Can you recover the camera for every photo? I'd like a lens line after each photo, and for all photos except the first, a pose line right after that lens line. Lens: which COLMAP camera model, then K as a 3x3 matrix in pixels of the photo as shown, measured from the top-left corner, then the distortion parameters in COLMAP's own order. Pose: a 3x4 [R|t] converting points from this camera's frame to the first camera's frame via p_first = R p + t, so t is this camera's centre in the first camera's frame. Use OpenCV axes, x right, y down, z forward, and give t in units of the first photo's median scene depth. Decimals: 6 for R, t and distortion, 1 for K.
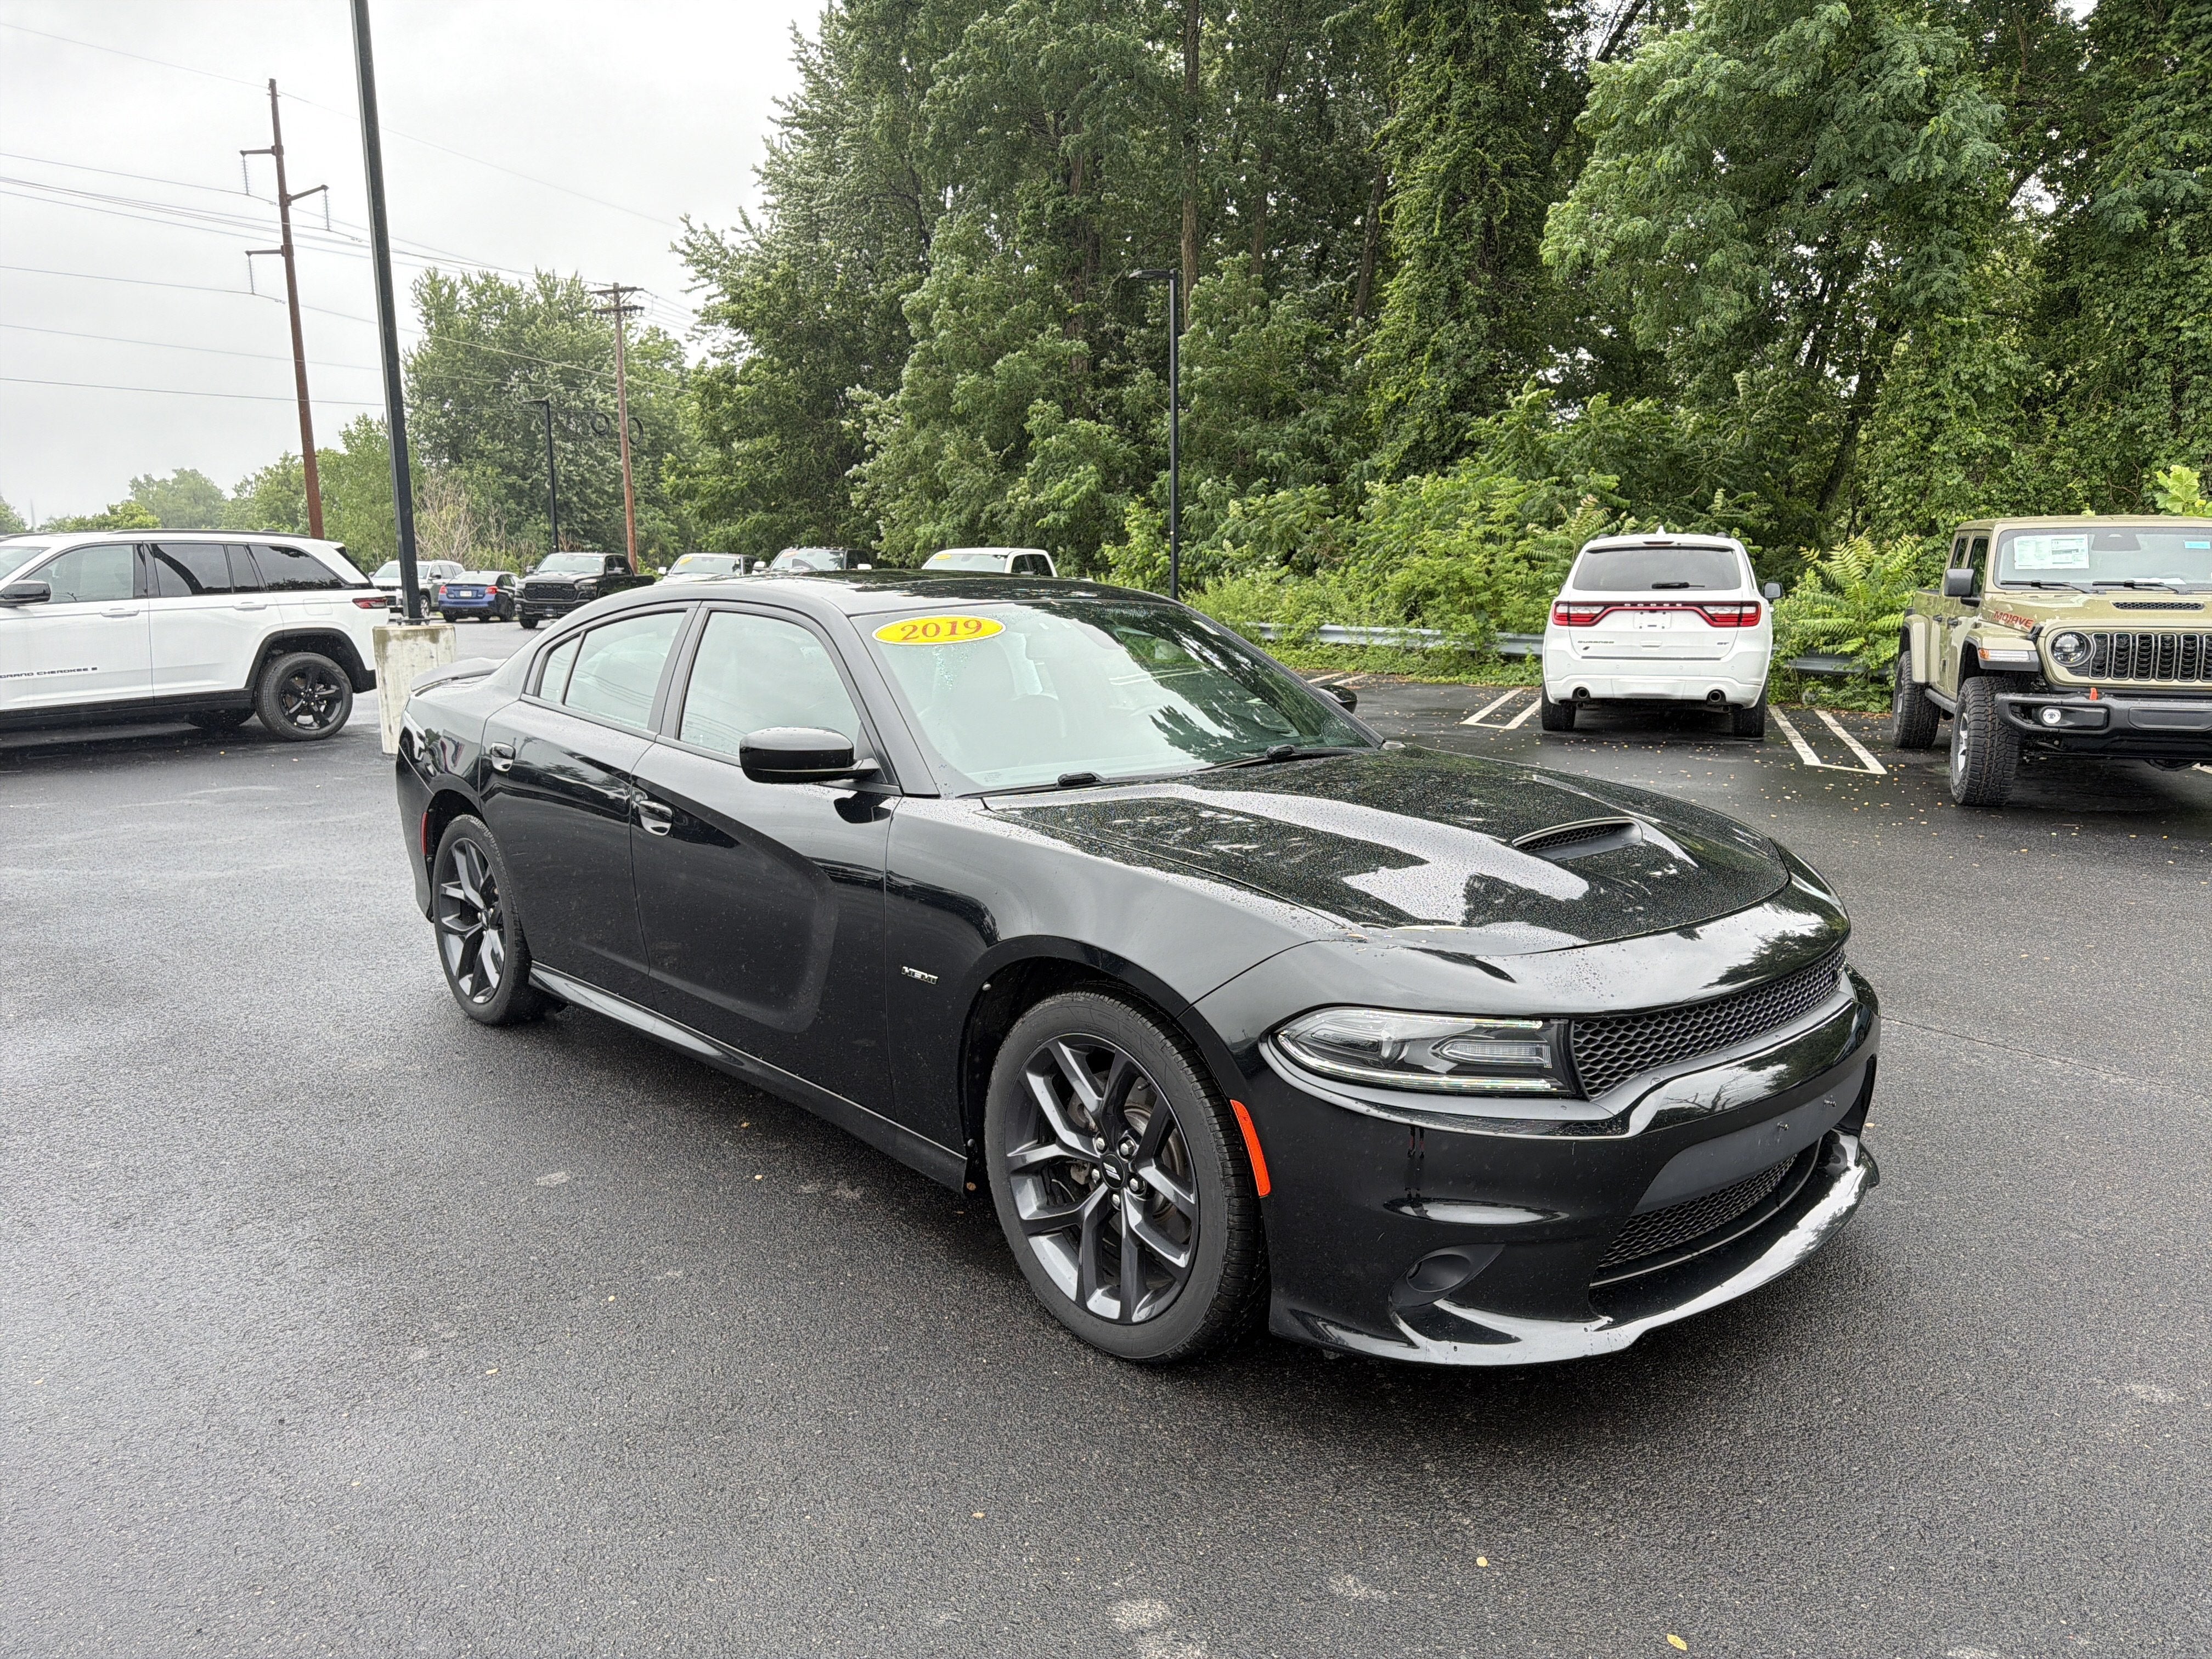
lens RADIAL K [[1645.1, 0, 1099.2], [0, 1645.1, 845.7], [0, 0, 1]] dist [-0.003002, -0.004249]
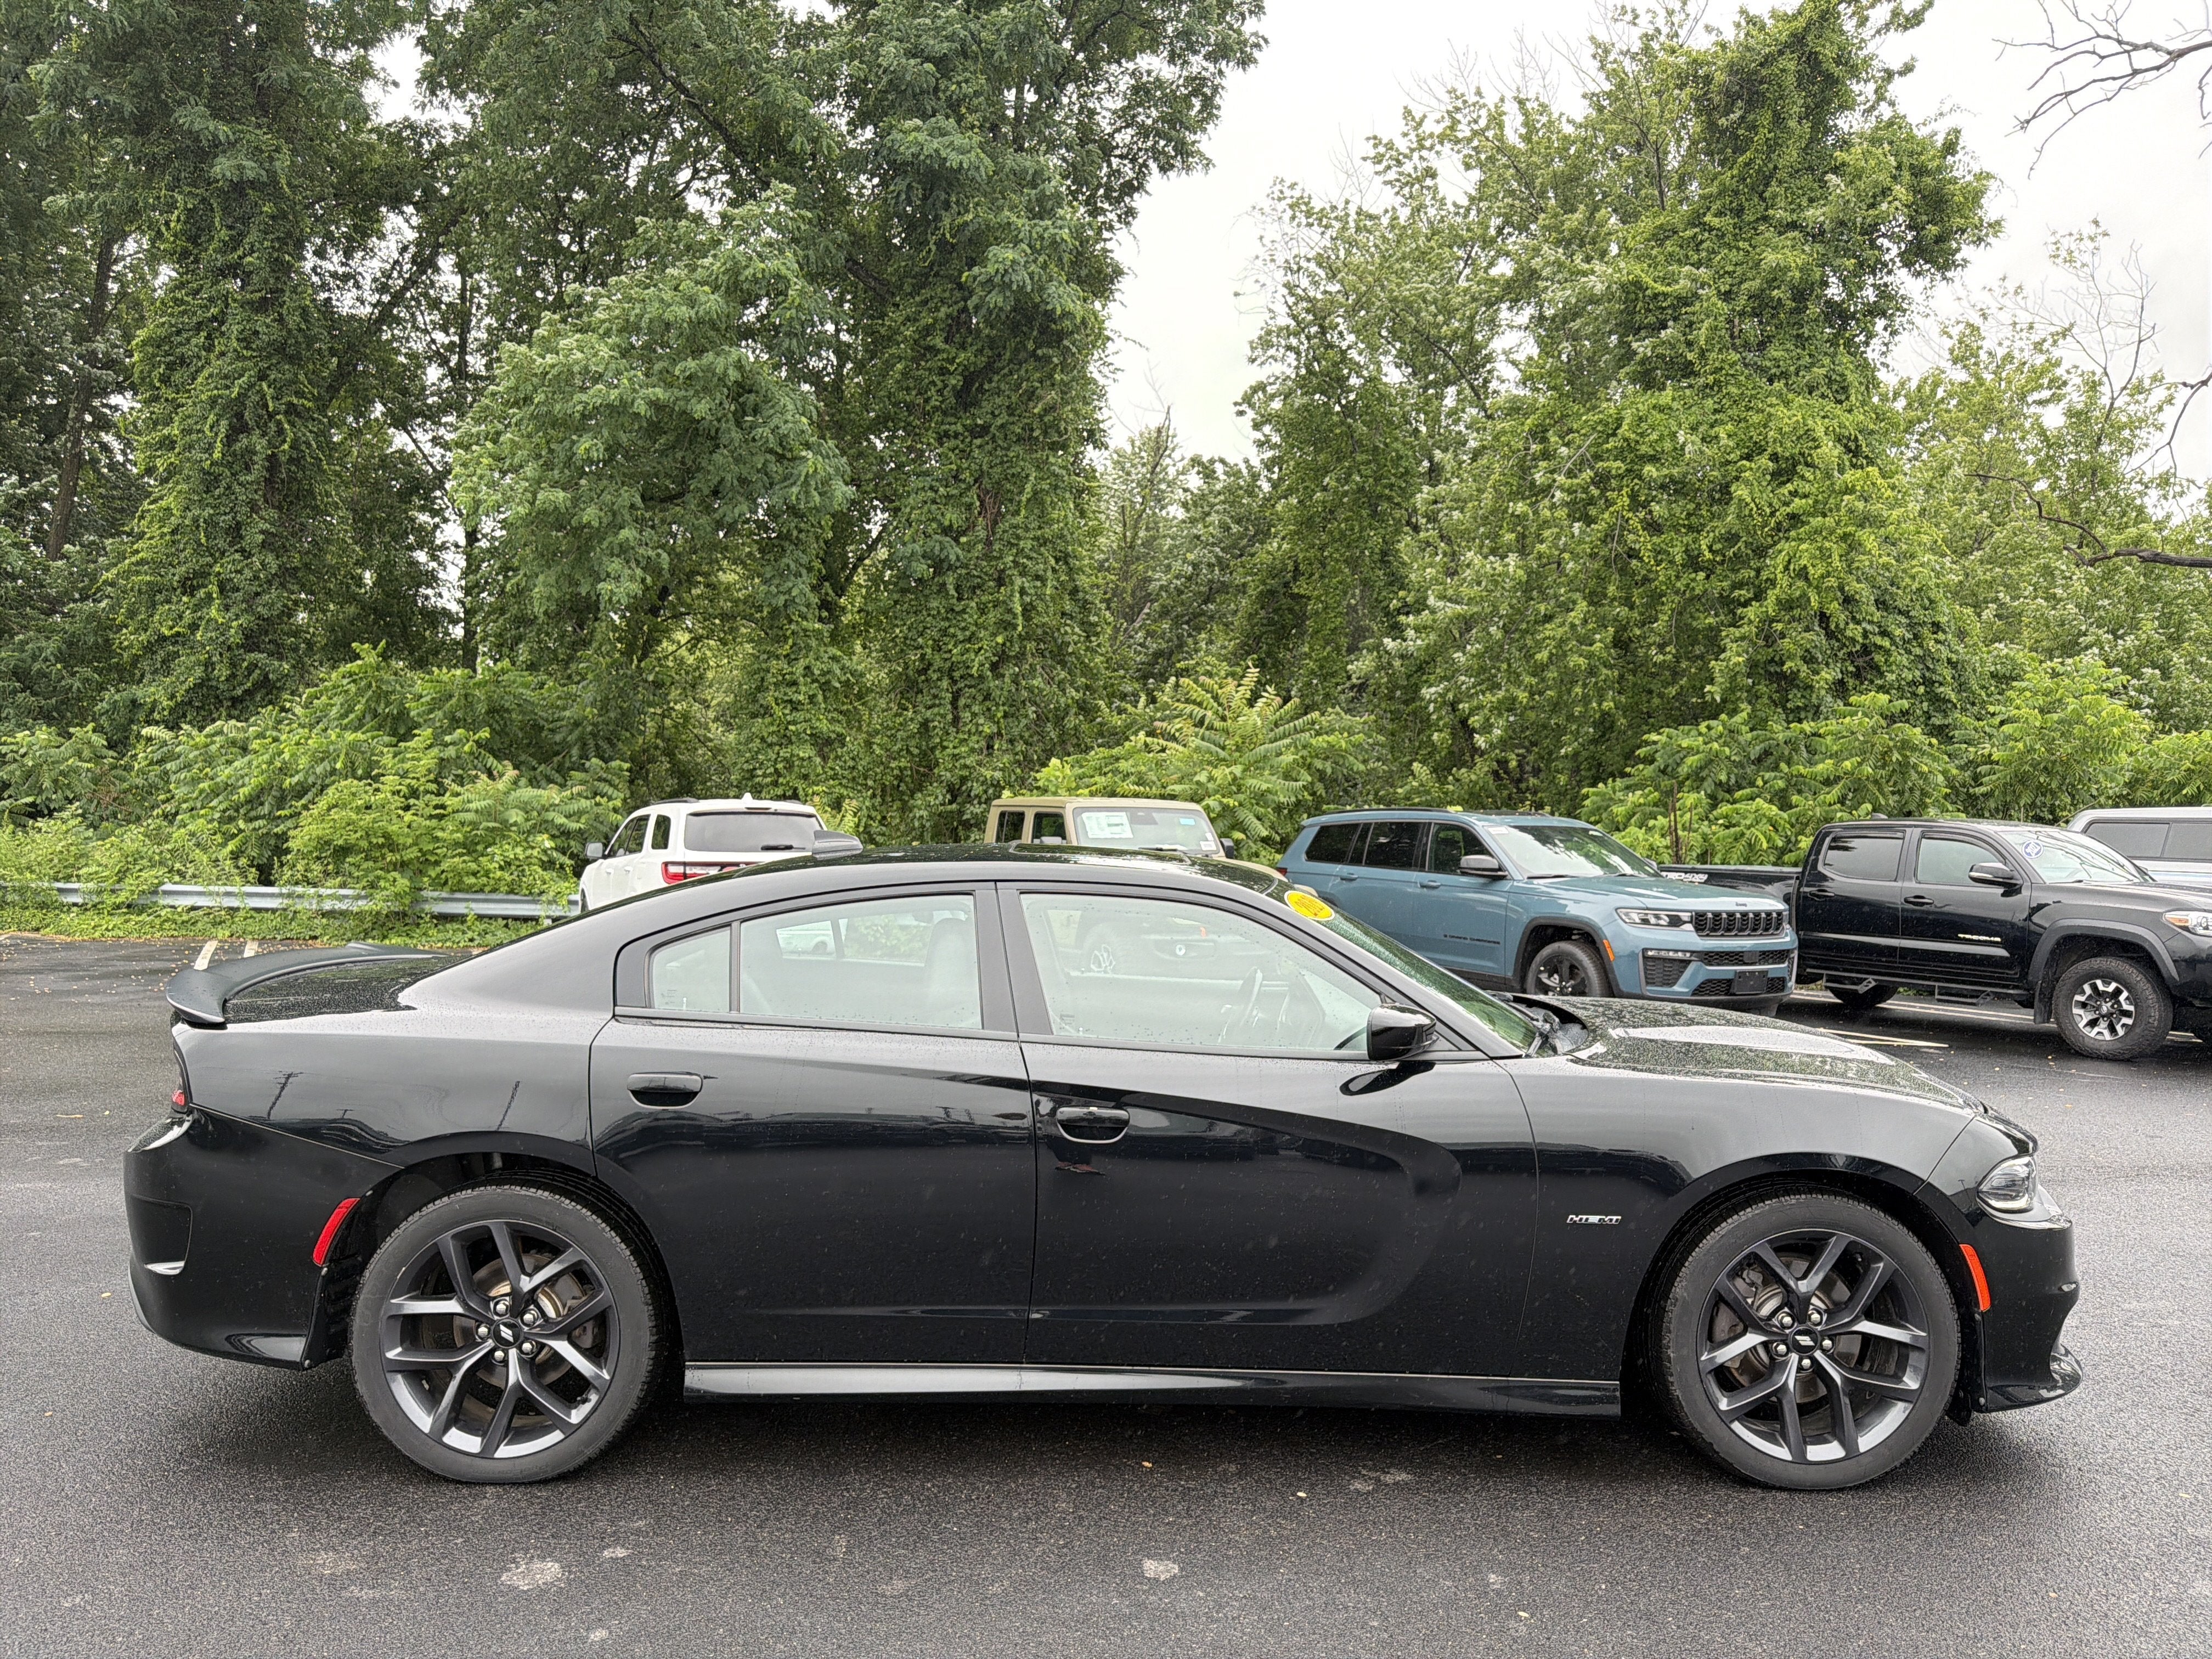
lens RADIAL K [[1645.1, 0, 1087.3], [0, 1645.1, 828.8], [0, 0, 1]] dist [-0.003002, -0.004249]
pose [[0.625113, 0.013205, 0.780423, -0.129044], [0.111531, 0.988086, -0.106054, -0.011118], [-0.772525, 0.153337, 0.616192, 0.058614]]
